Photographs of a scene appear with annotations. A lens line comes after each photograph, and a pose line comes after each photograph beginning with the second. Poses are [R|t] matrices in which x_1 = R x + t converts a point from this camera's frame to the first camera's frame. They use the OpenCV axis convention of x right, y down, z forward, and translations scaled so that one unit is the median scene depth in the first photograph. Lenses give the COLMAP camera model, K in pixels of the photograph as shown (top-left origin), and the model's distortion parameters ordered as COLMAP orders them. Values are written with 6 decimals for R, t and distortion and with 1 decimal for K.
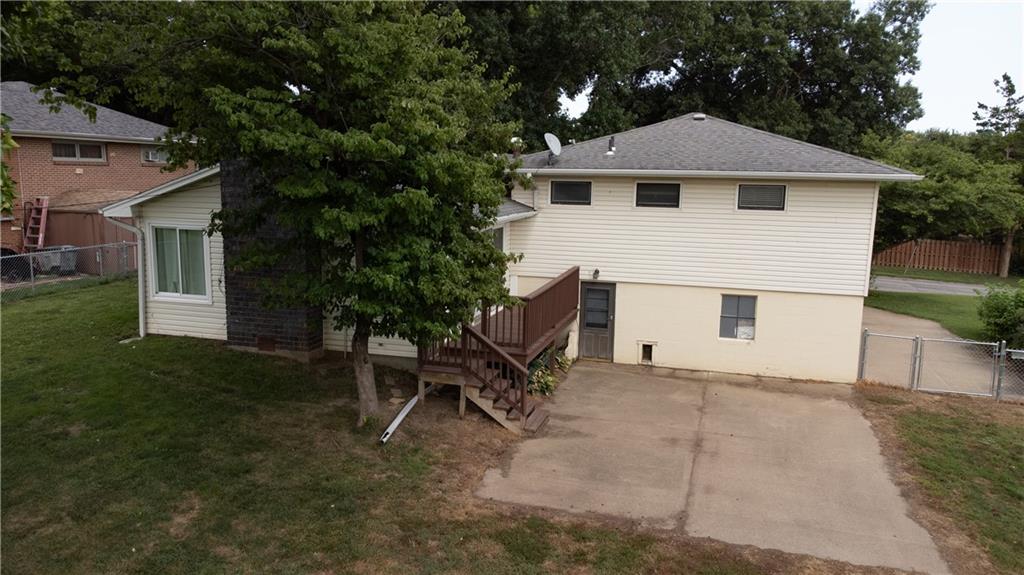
lens RADIAL K [[755.1, 0, 509.4], [0, 755.1, 285.4], [0, 0, 1]] dist [0.052511, 0.014888]
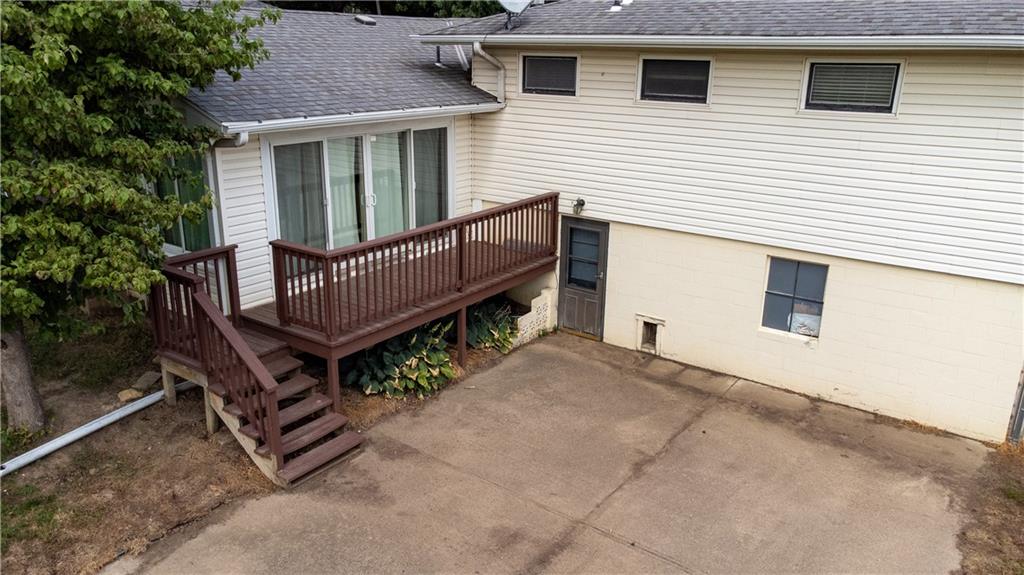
lens RADIAL K [[755.1, 0, 512.2], [0, 755.1, 286.5], [0, 0, 1]] dist [0.052511, 0.014888]
pose [[0.944477, 0.099057, -0.313290, 0.279623], [-0.051842, 0.986457, 0.155614, -0.046627], [0.324461, -0.130733, 0.936821, 0.383082]]
